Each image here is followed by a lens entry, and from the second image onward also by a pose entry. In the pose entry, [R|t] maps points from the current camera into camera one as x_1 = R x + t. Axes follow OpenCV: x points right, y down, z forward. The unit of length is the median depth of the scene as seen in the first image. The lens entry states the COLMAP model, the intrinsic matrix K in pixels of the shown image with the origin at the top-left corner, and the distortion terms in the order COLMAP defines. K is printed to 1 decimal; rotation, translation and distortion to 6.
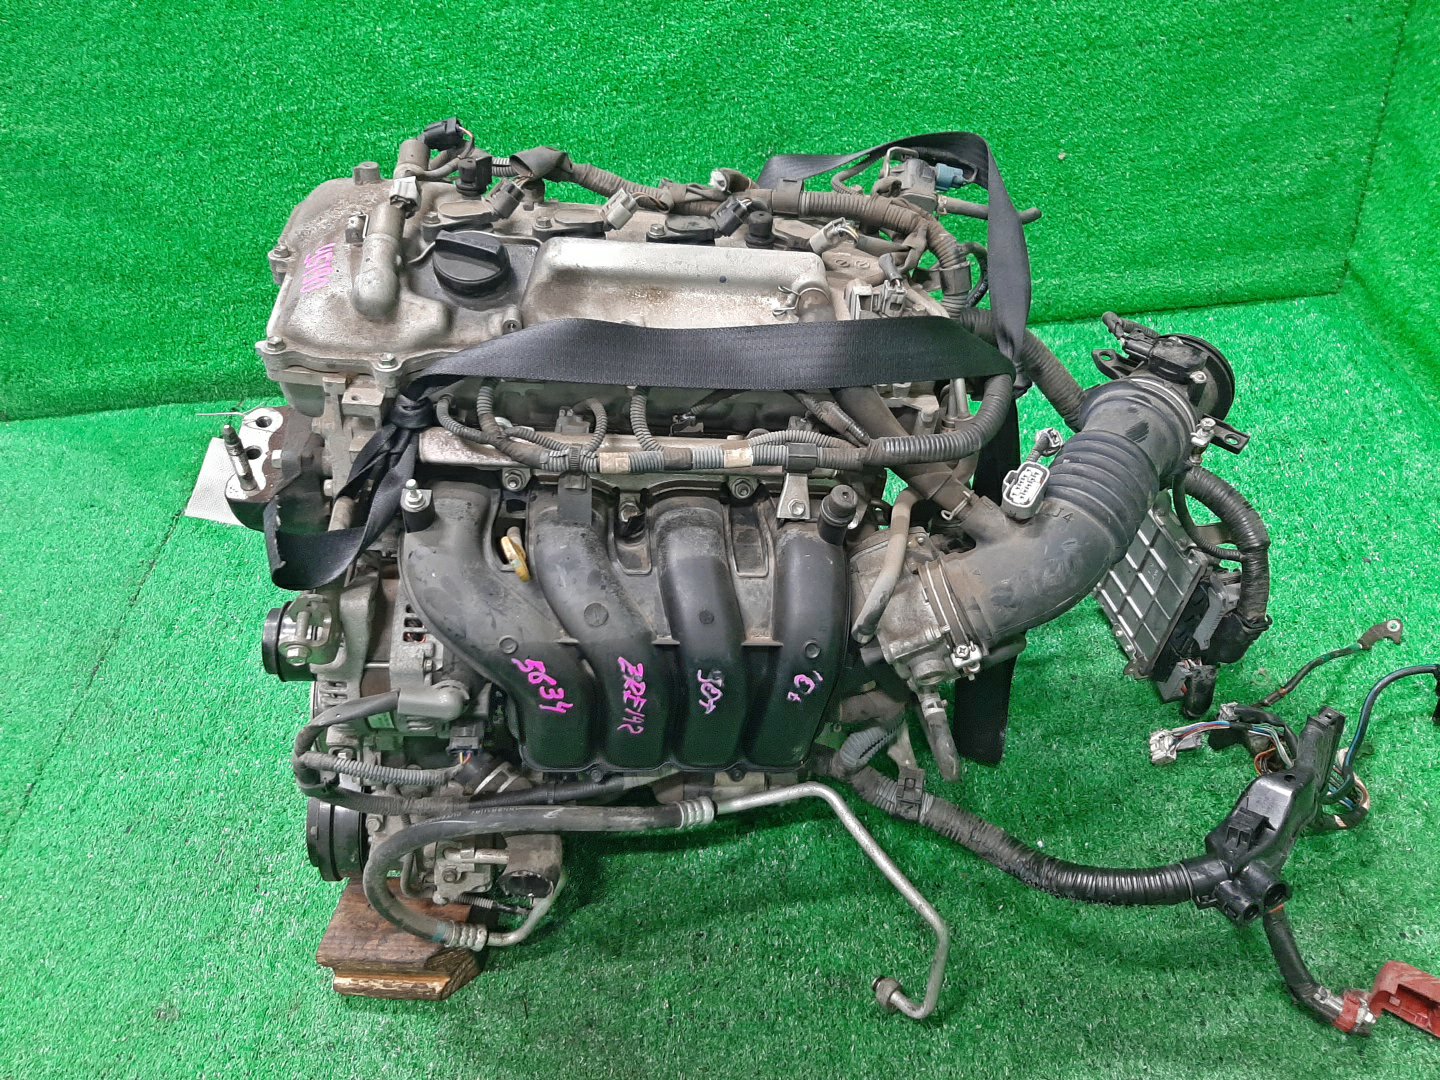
lens RADIAL K [[1102.8, 0, 720.0], [0, 1102.8, 540.0], [0, 0, 1]] dist [0.052248, -0.104136]
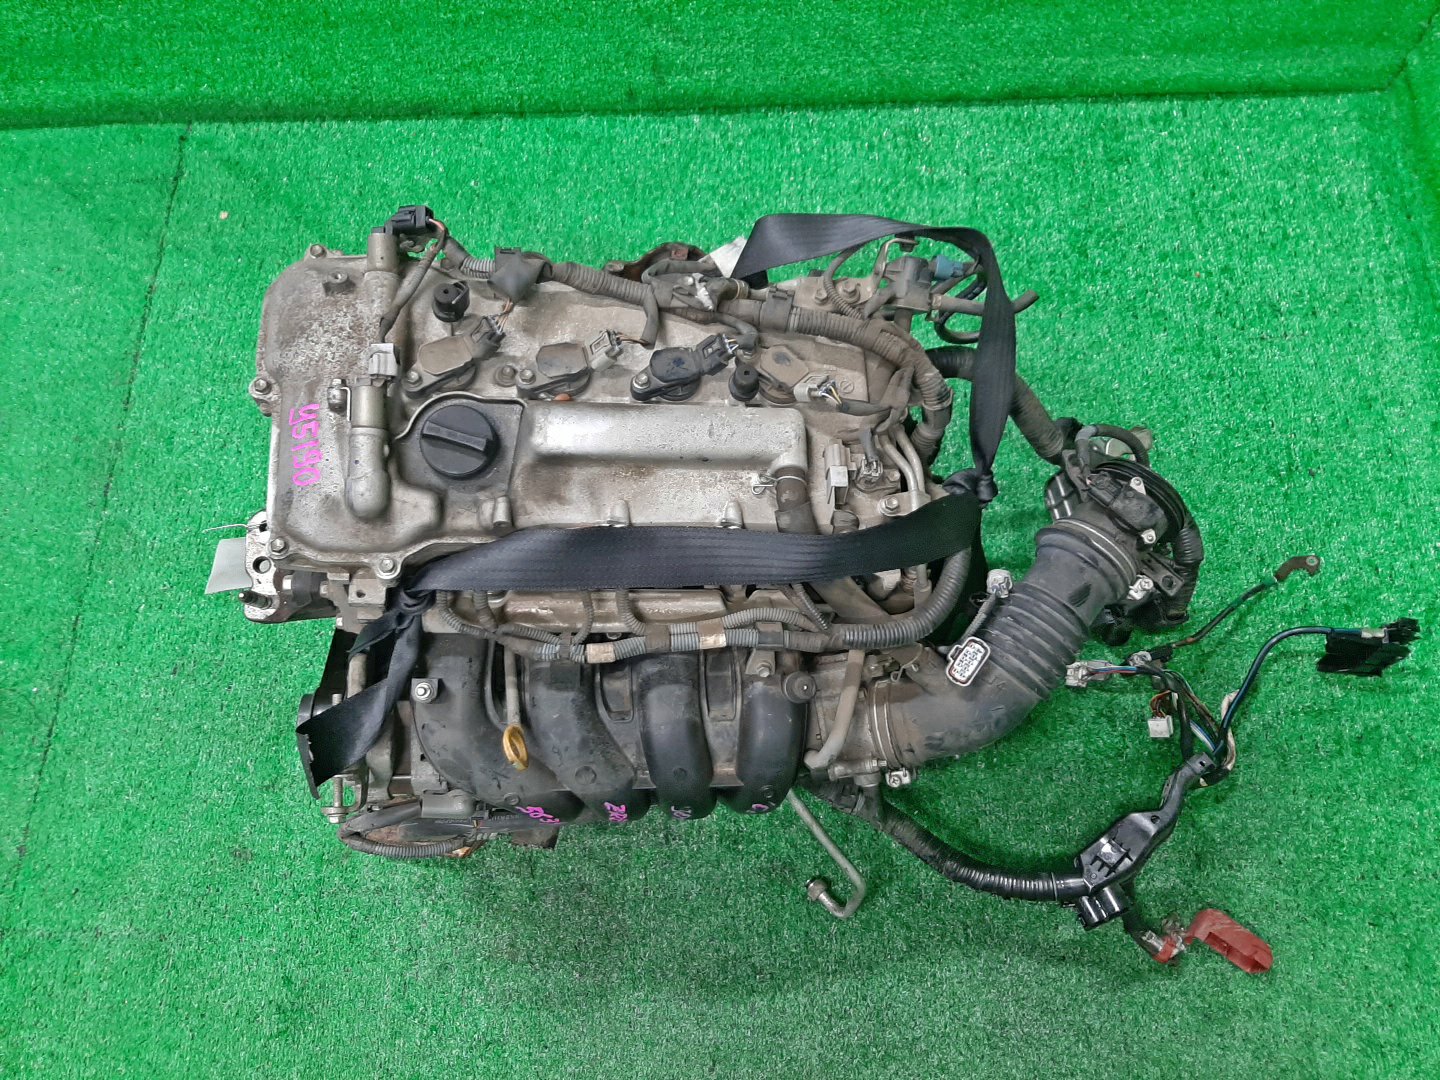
lens RADIAL K [[1102.9, 0, 720.0], [0, 1102.9, 540.0], [0, 0, 1]] dist [0.039624, -0.077343]
pose [[0.999134, 0.033576, 0.024584, -0.005924], [-0.041020, 0.894113, 0.445960, -0.608317], [-0.007007, -0.446582, 0.894715, 0.050501]]
